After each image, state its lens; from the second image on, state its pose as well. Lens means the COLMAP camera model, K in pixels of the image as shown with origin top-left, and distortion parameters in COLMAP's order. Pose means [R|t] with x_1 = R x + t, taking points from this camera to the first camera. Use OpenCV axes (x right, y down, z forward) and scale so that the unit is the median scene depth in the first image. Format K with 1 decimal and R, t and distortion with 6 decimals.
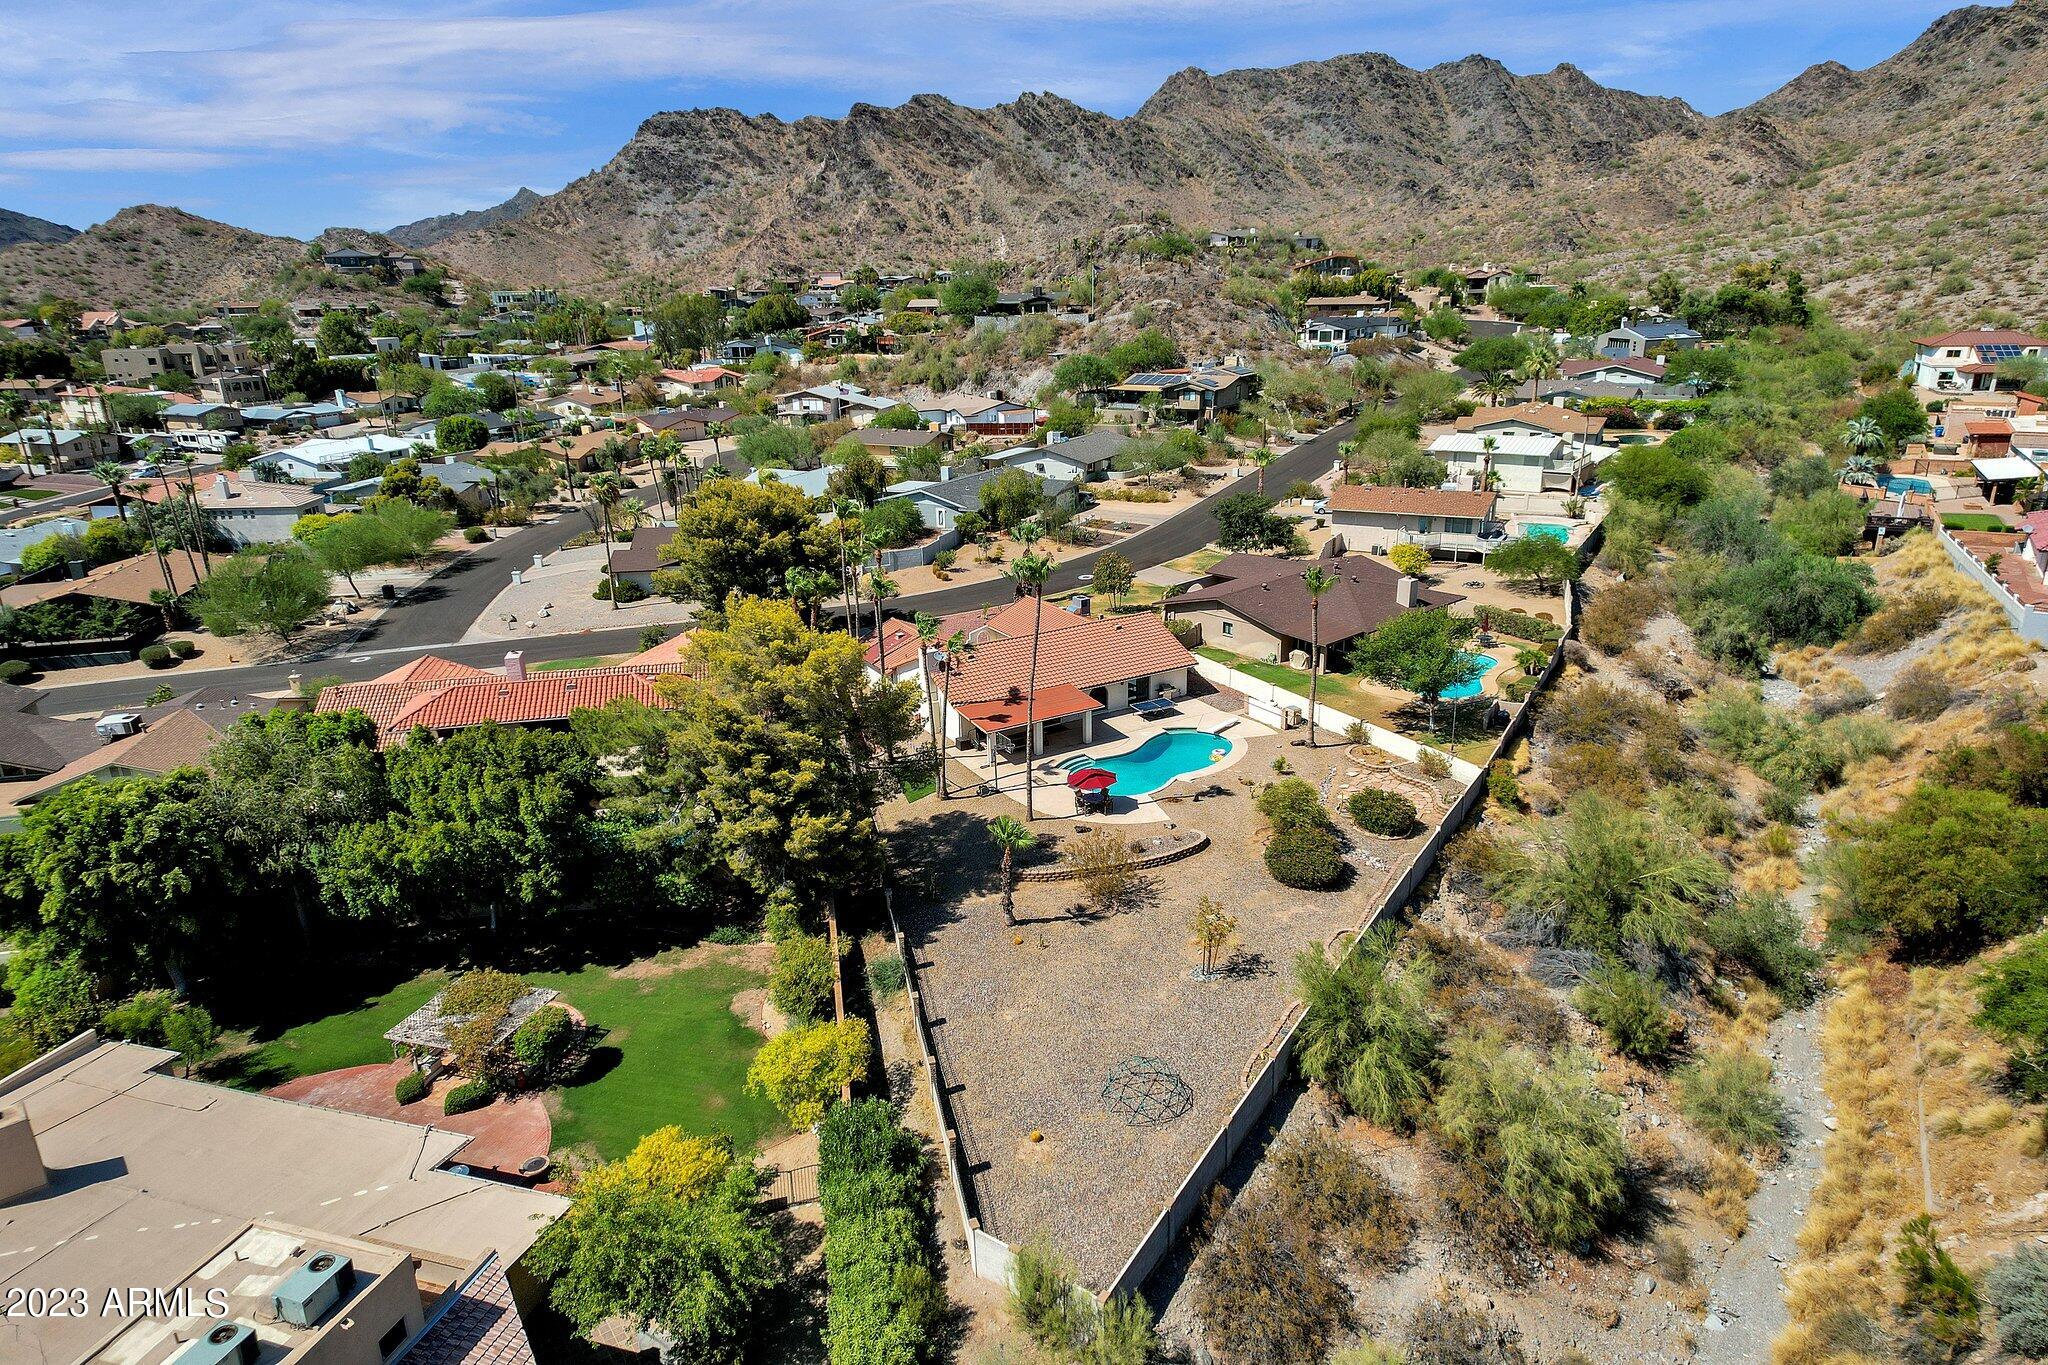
lens RADIAL K [[1267.2, 0, 1024.0], [0, 1267.2, 682.5], [0, 0, 1]] dist [0.076314, -0.055752]
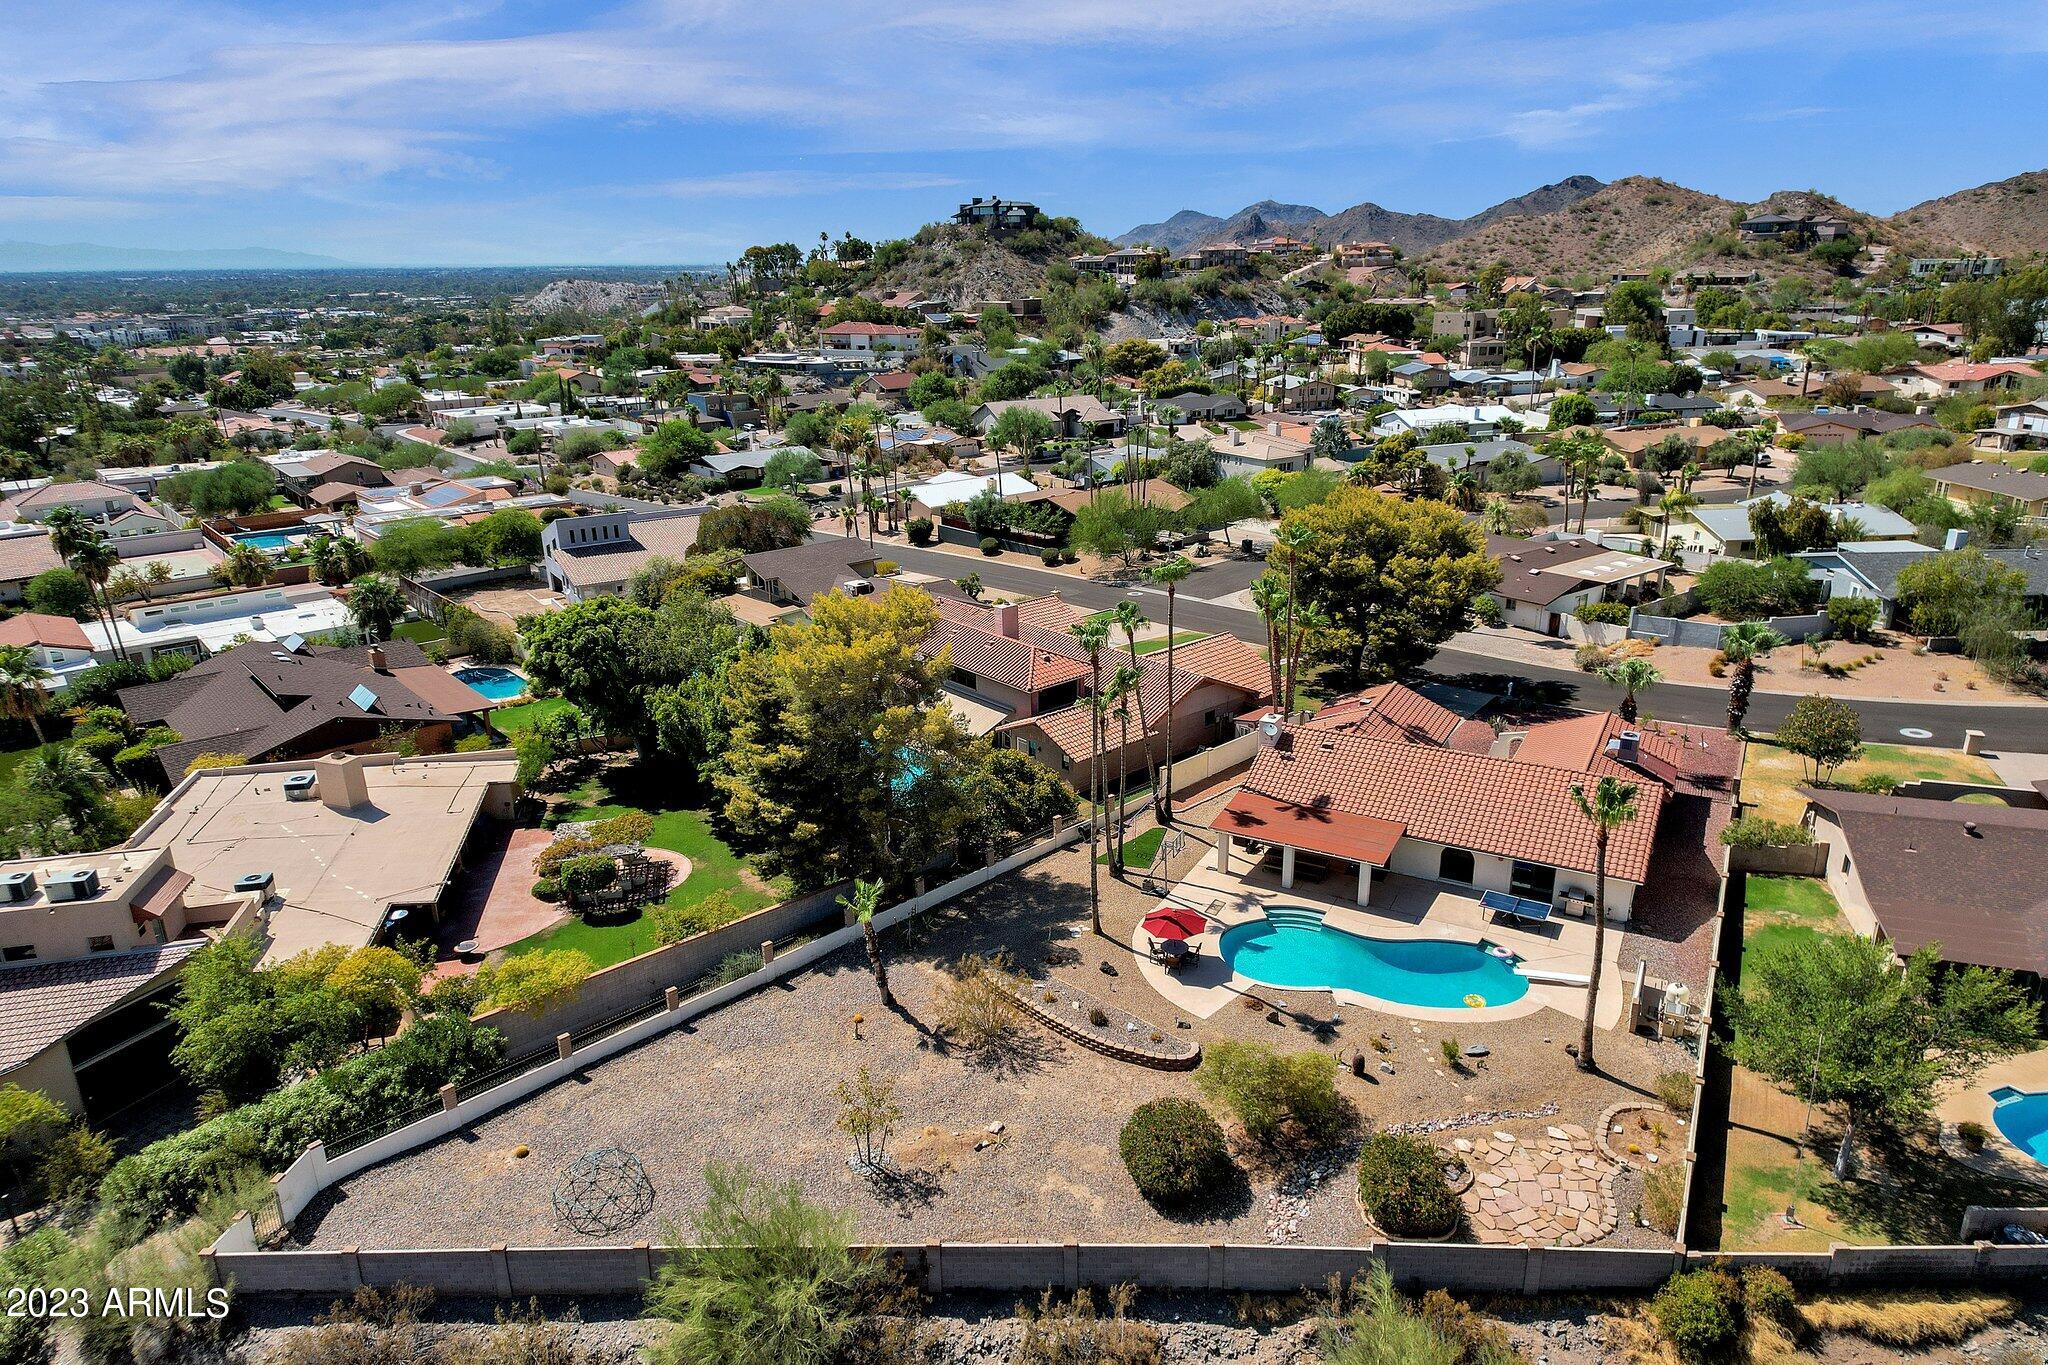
lens RADIAL K [[1267.2, 0, 1024.0], [0, 1267.2, 682.5], [0, 0, 1]] dist [0.076314, -0.055752]
pose [[0.500200, 0.286958, -0.816980, 0.299109], [-0.266415, 0.948727, 0.170119, -0.085021], [0.823907, 0.132562, 0.551003, 0.239099]]
